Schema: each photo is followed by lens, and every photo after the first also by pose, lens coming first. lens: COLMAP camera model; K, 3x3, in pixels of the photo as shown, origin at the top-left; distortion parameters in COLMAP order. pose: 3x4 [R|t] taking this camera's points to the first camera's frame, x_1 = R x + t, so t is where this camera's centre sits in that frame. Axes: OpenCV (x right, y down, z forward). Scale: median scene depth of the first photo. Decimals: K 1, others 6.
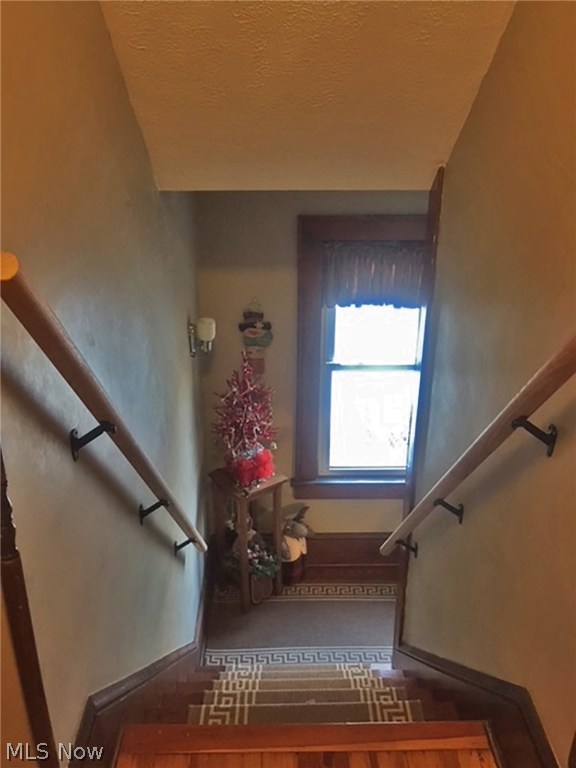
lens RADIAL K [[652.1, 0, 288.7], [0, 652.1, 383.8], [0, 0, 1]] dist [0.063412, -0.119541]
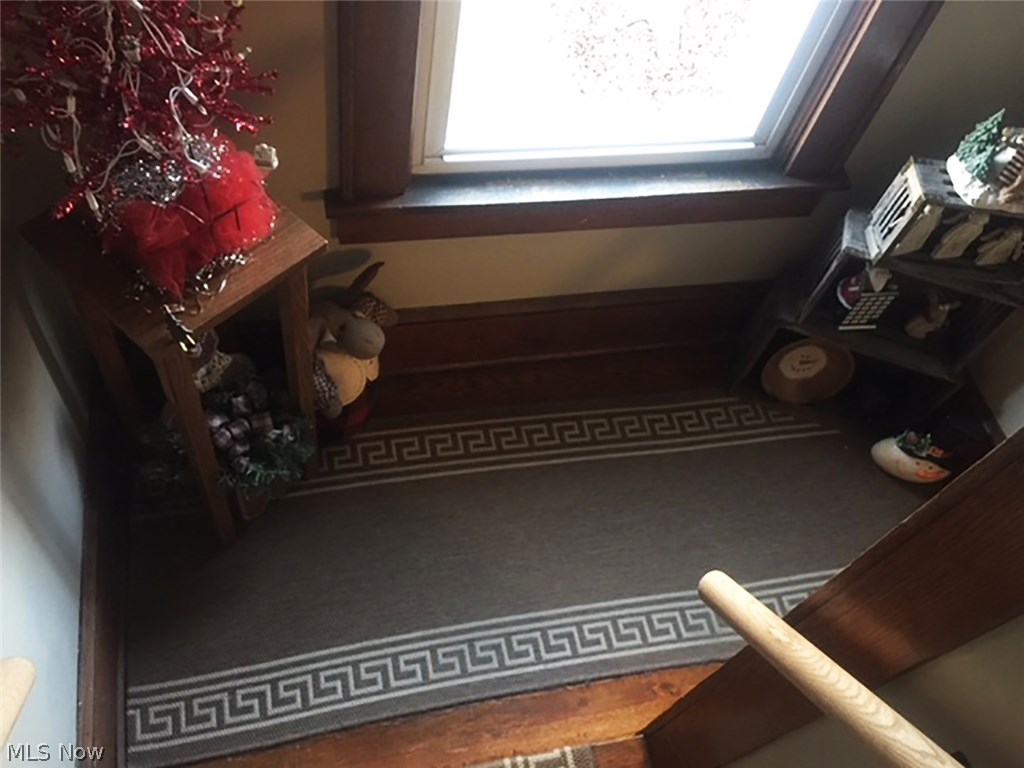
lens RADIAL K [[869.5, 0, 516.1], [0, 869.5, 378.8], [0, 0, 1]] dist [0.063412, -0.119541]
pose [[0.968303, -0.085932, 0.234531, -0.015031], [-0.061586, 0.827832, 0.557585, -0.022750], [-0.242067, -0.554355, 0.796300, 0.613429]]
